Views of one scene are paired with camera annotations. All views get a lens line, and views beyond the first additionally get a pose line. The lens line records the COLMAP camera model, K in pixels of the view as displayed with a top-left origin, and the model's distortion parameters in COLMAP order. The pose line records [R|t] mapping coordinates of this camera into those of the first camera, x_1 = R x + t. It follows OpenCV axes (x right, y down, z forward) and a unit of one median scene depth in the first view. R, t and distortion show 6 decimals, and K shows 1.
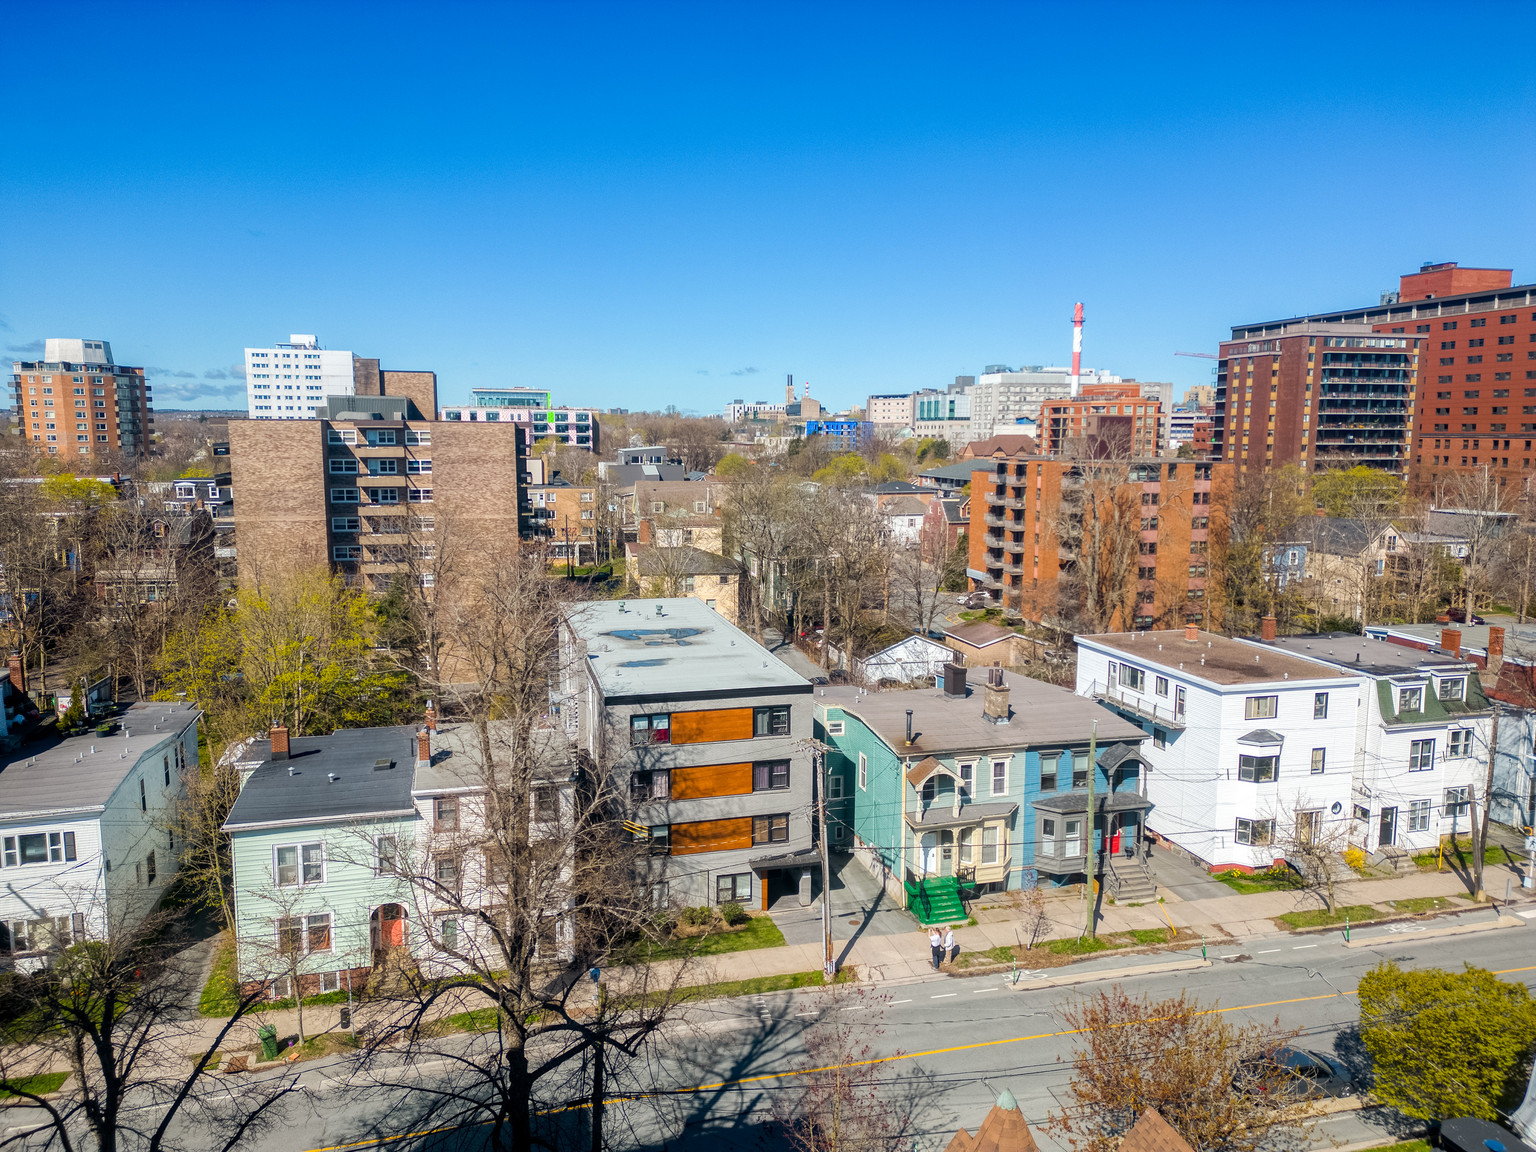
lens RADIAL K [[1076.6, 0, 764.6], [0, 1076.6, 573.8], [0, 0, 1]] dist [0.049626, -0.030018]
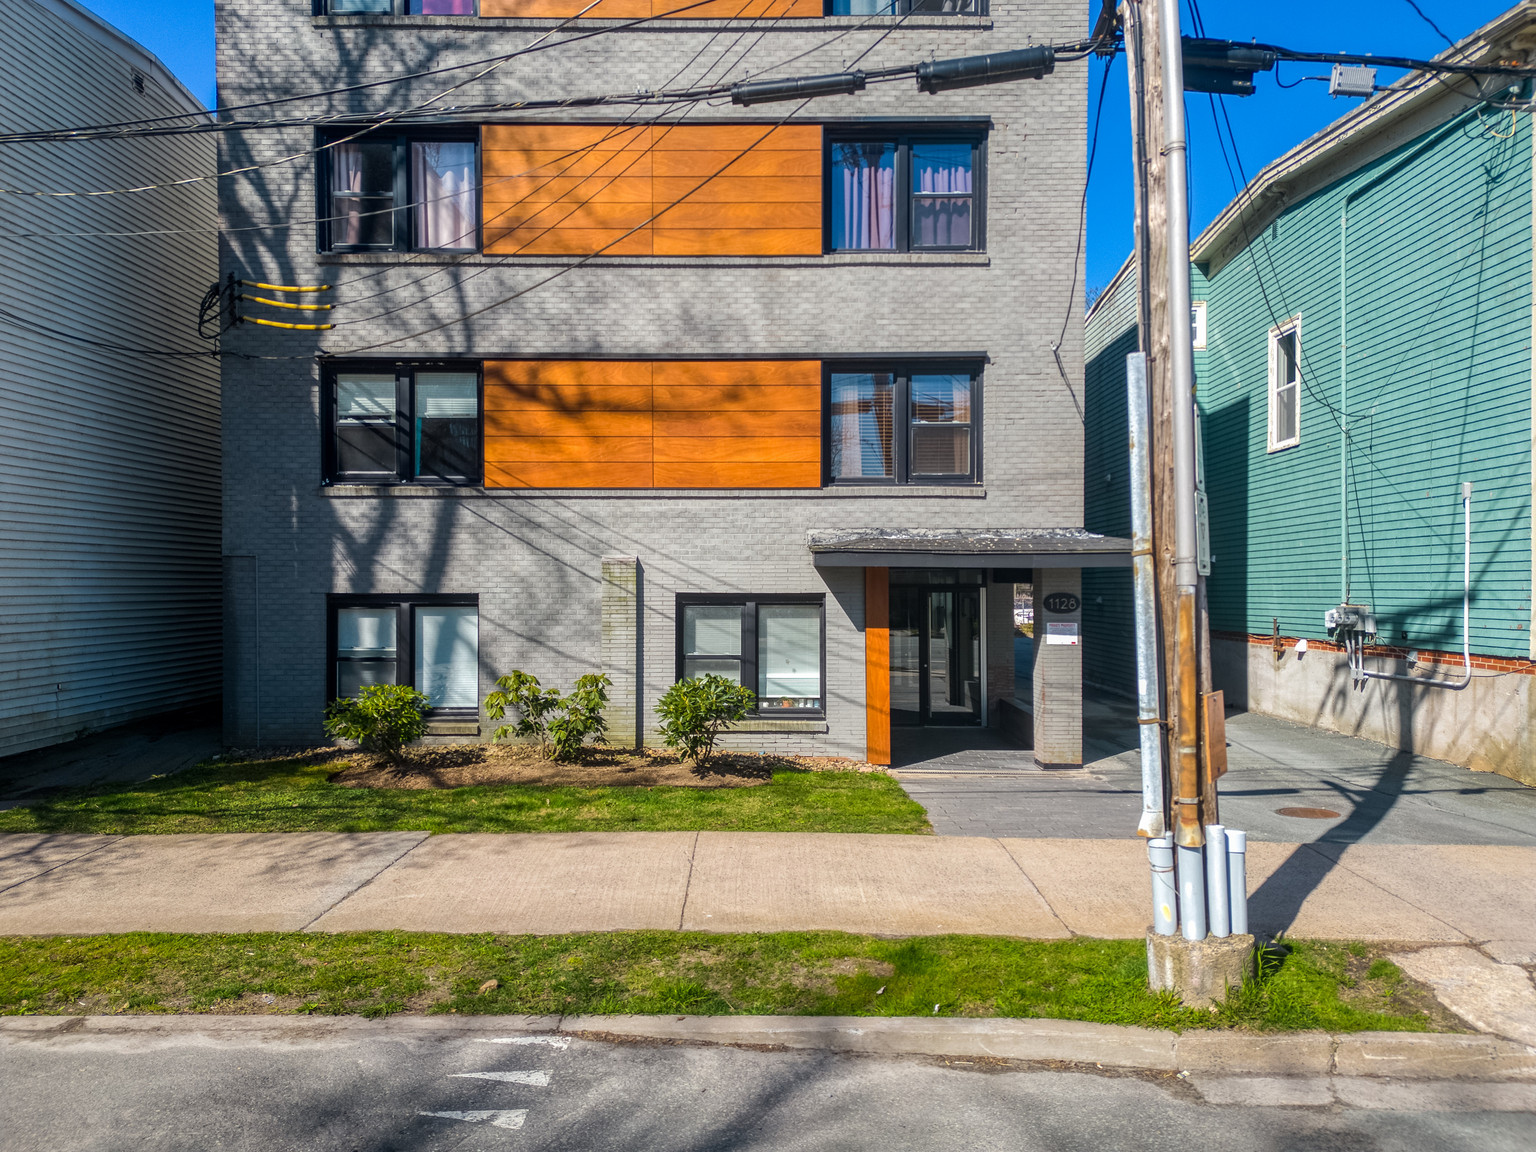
lens RADIAL K [[1076.6, 0, 765.9], [0, 1076.6, 581.1], [0, 0, 1]] dist [0.049626, -0.030018]
pose [[0.959106, -0.011953, -0.282794, 0.045200], [-0.026659, 0.990852, -0.132294, 0.313948], [0.281788, 0.134423, 0.950014, 0.788231]]
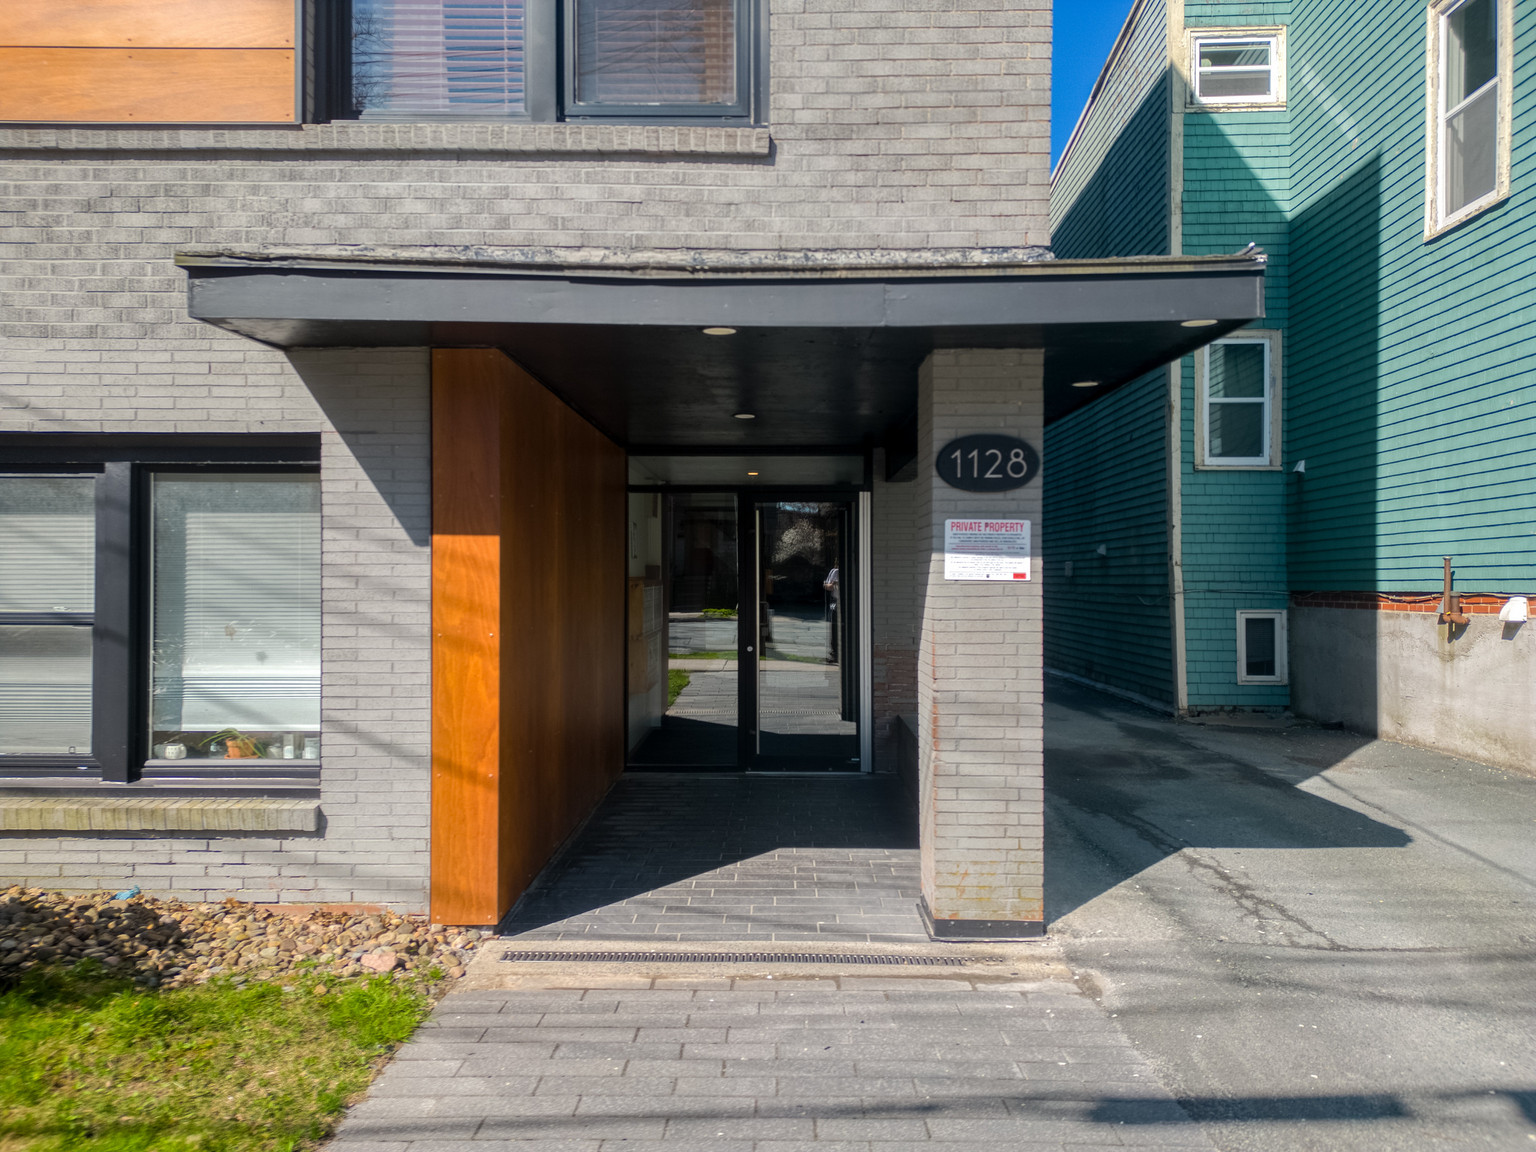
lens RADIAL K [[1076.6, 0, 767.5], [0, 1076.6, 577.1], [0, 0, 1]] dist [0.049626, -0.030018]
pose [[0.958107, -0.012022, -0.286157, 0.047941], [-0.027195, 0.990786, -0.132679, 0.305511], [0.285116, 0.134902, 0.948952, 0.955364]]
